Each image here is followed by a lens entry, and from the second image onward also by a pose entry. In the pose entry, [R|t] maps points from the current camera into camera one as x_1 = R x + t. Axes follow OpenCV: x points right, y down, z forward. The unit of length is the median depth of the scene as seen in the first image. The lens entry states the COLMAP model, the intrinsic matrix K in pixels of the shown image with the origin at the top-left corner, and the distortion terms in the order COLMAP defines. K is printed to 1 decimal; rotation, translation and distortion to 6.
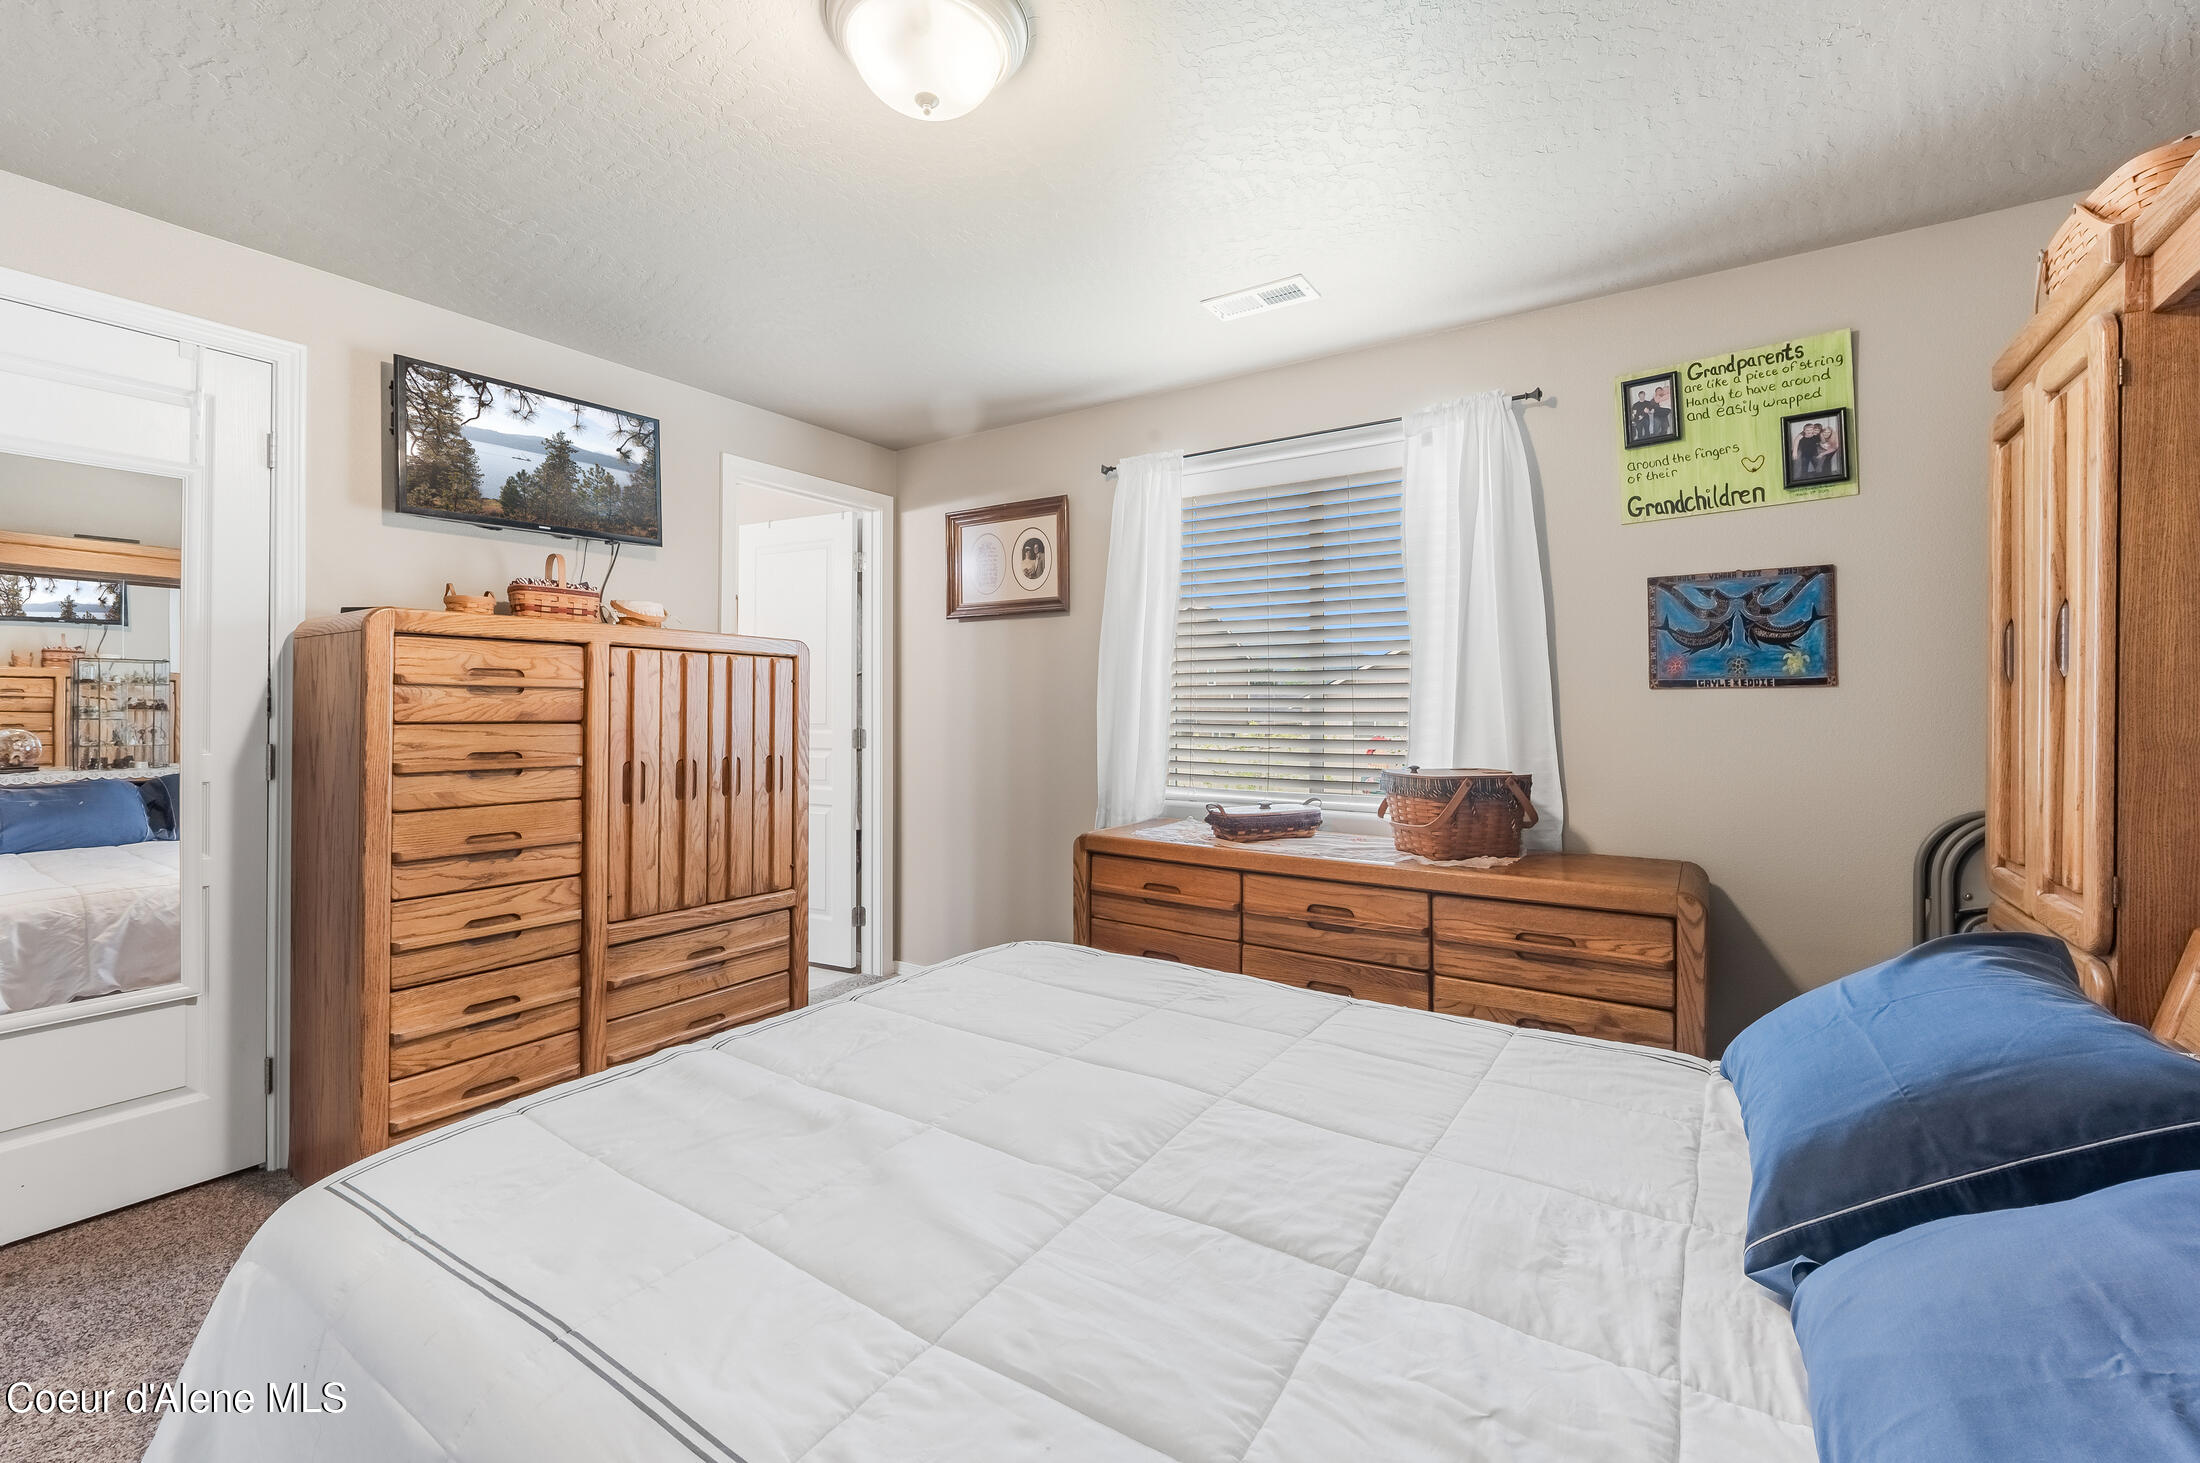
lens RADIAL K [[915.2, 0, 1104.7], [0, 915.2, 707.7], [0, 0, 1]] dist [-0.003229, -0.000041]
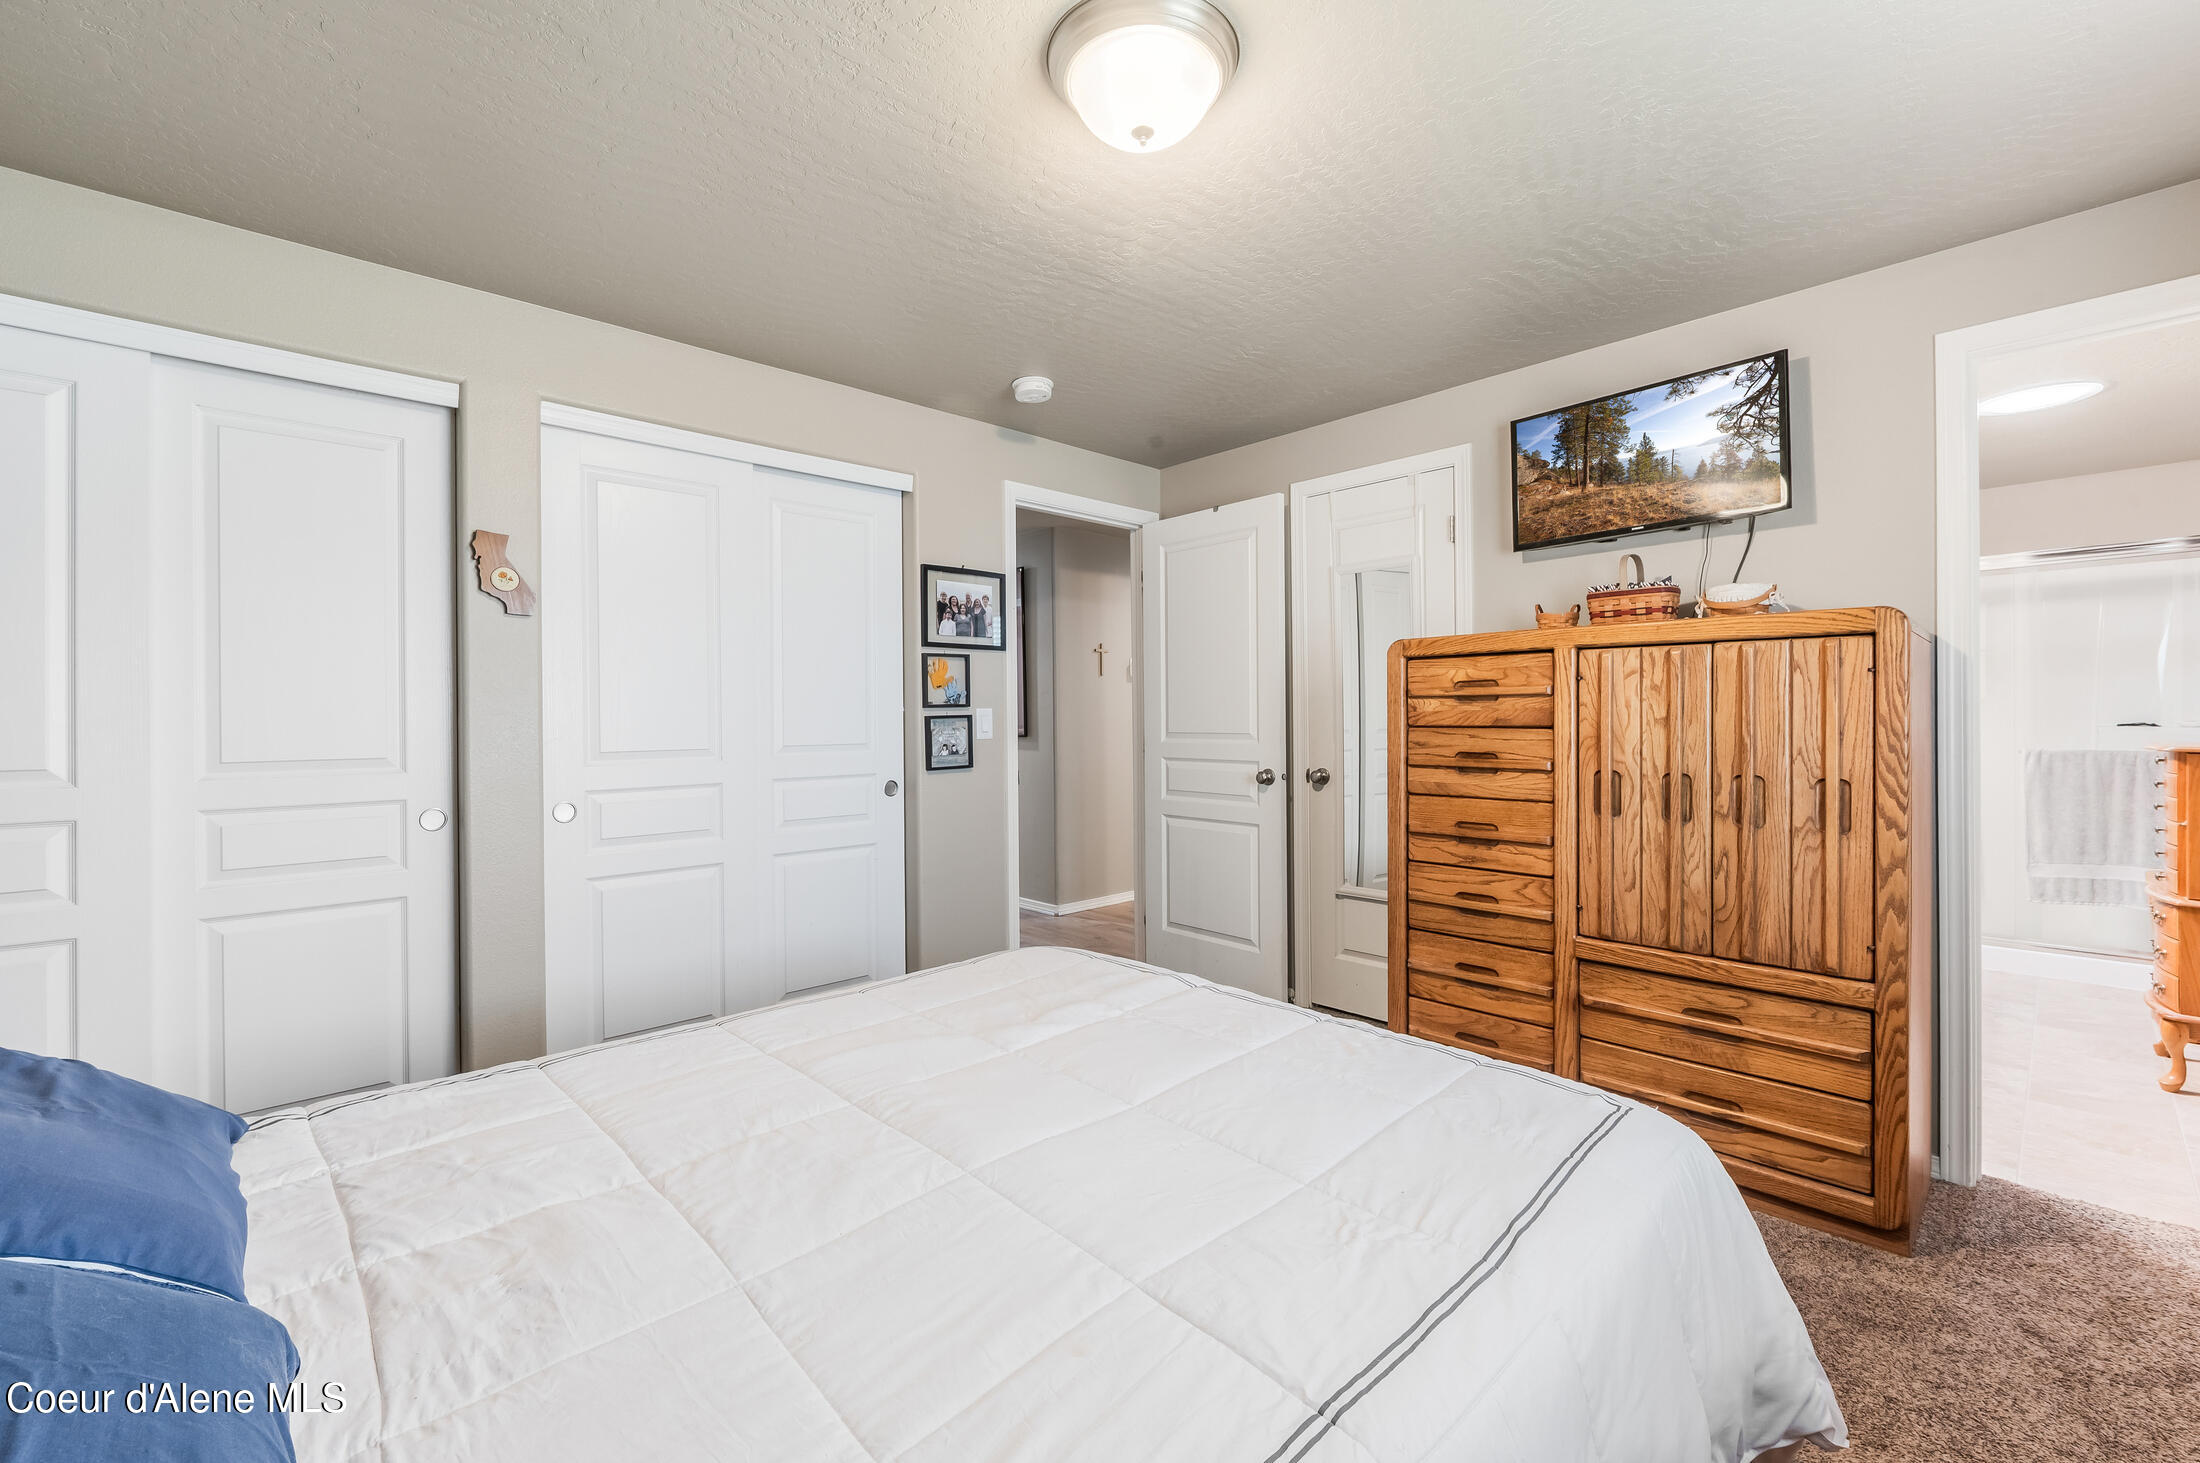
lens RADIAL K [[915.2, 0, 1107.2], [0, 915.2, 718.2], [0, 0, 1]] dist [-0.003229, -0.000041]
pose [[-0.235142, 0.000556, -0.971961, 0.546788], [0.009119, 0.999957, -0.001634, 0.002719], [0.971918, -0.009248, -0.235137, 0.785326]]
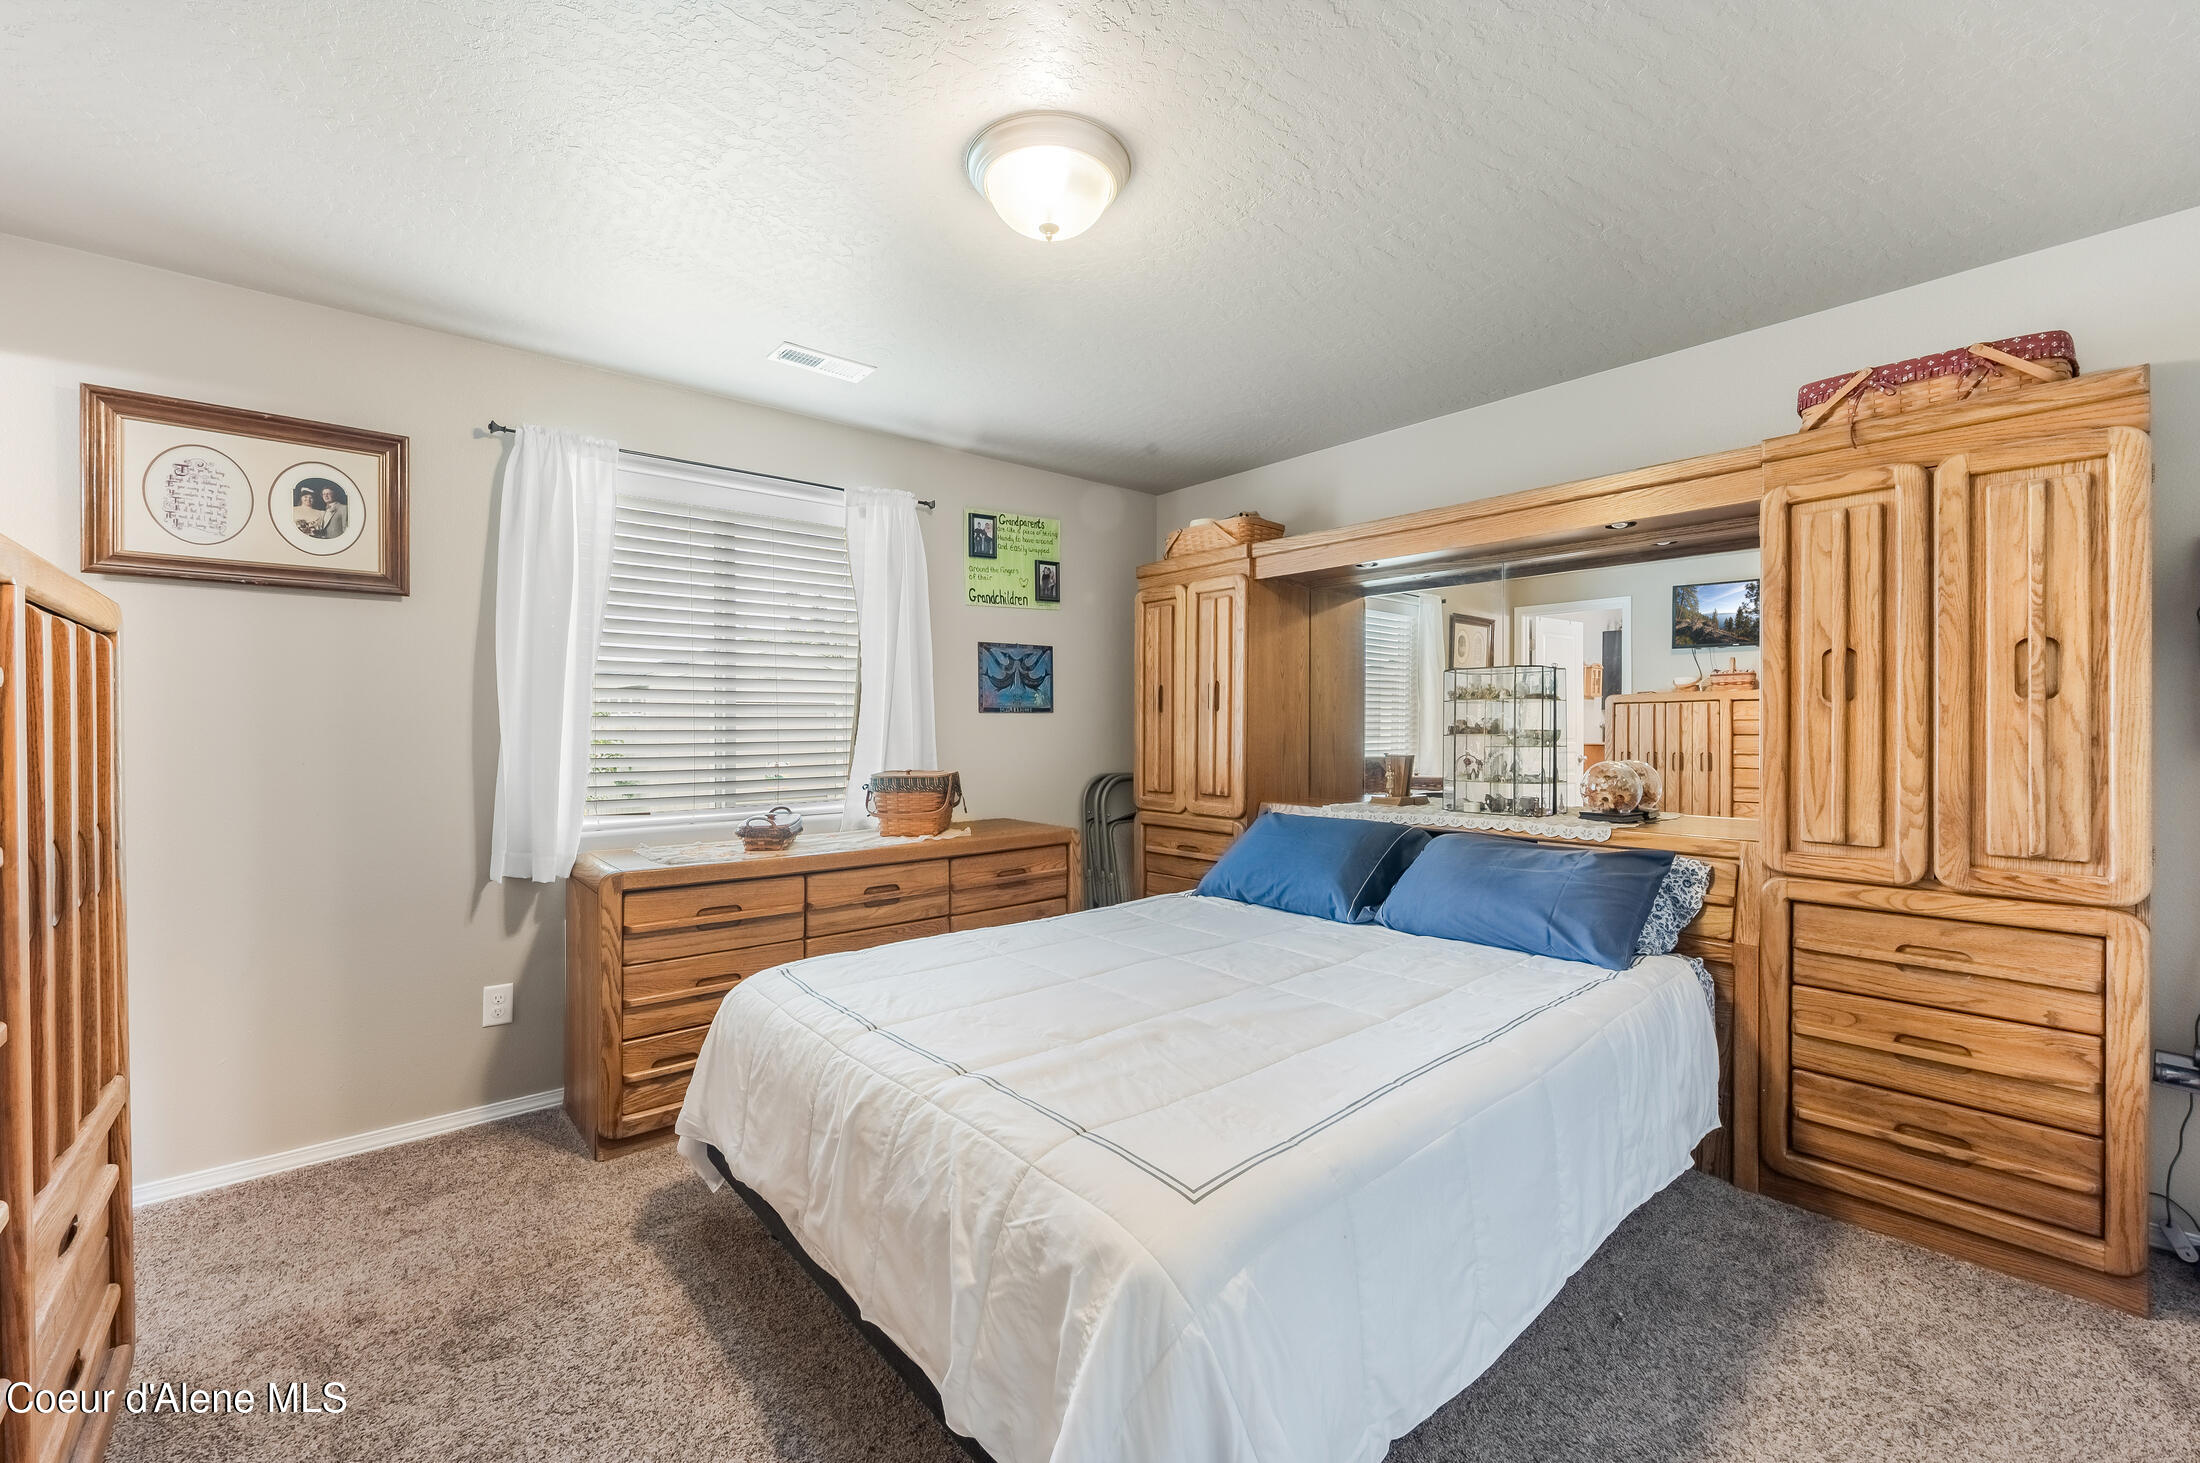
lens RADIAL K [[915.2, 0, 1099.5], [0, 915.2, 731.2], [0, 0, 1]] dist [-0.003229, -0.000041]
pose [[0.260726, -0.007911, 0.965381, -0.884003], [0.004895, 0.999964, 0.006873, 0.001462], [-0.965401, 0.002934, 0.260755, 0.400454]]
